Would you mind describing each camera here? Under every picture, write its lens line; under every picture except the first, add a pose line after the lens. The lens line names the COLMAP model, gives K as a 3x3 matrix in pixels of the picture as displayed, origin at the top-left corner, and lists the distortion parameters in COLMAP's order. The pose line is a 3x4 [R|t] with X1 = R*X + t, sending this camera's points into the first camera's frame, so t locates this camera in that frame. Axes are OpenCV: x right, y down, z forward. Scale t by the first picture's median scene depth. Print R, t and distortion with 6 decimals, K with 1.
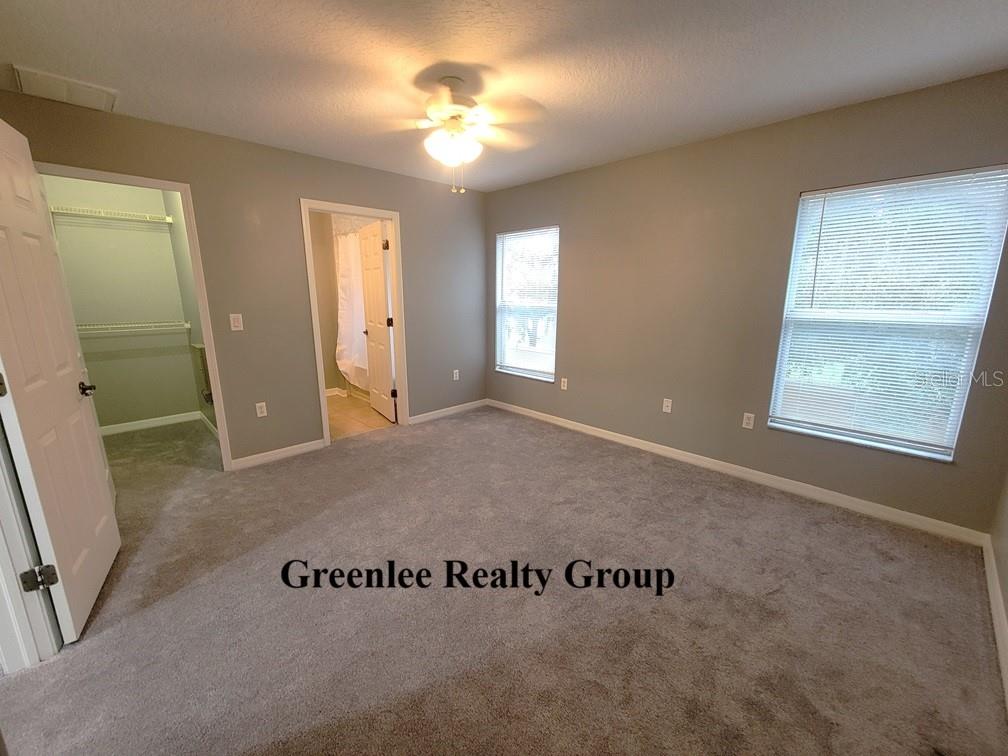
lens RADIAL K [[411.8, 0, 504.0], [0, 411.8, 378.0], [0, 0, 1]] dist [0.000196, -0.000048]
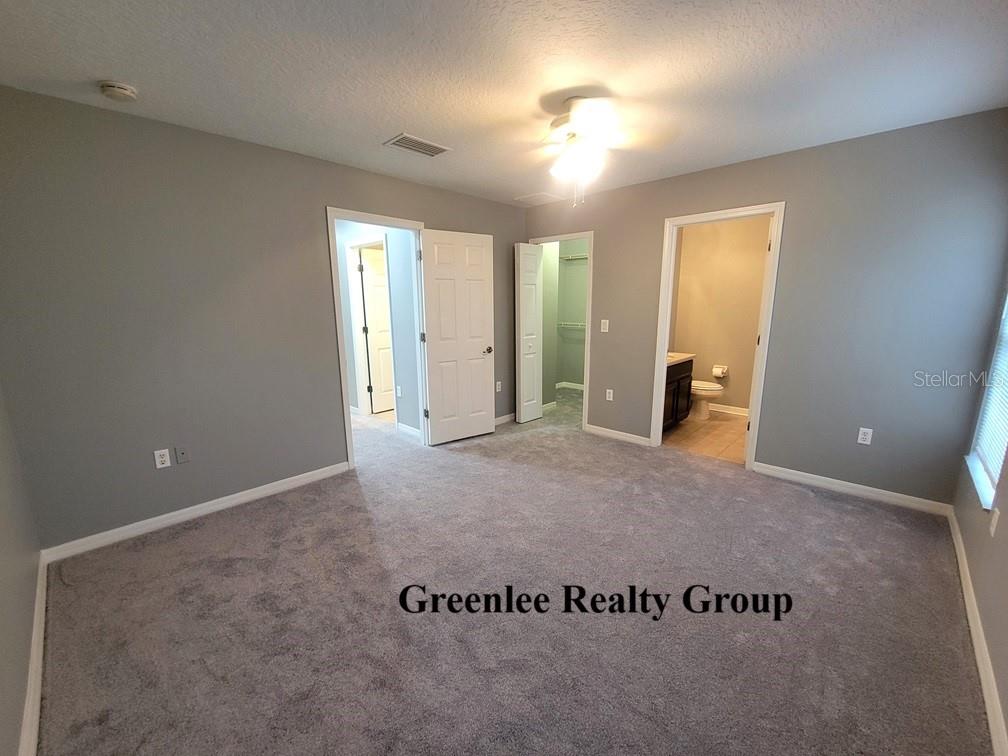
lens RADIAL K [[411.8, 0, 504.0], [0, 411.8, 378.0], [0, 0, 1]] dist [0.000196, -0.000048]
pose [[0.046787, 0.177566, -0.982996, 0.690865], [-0.205700, 0.964695, 0.164469, -0.125412], [0.977496, 0.194507, 0.081660, 0.608558]]
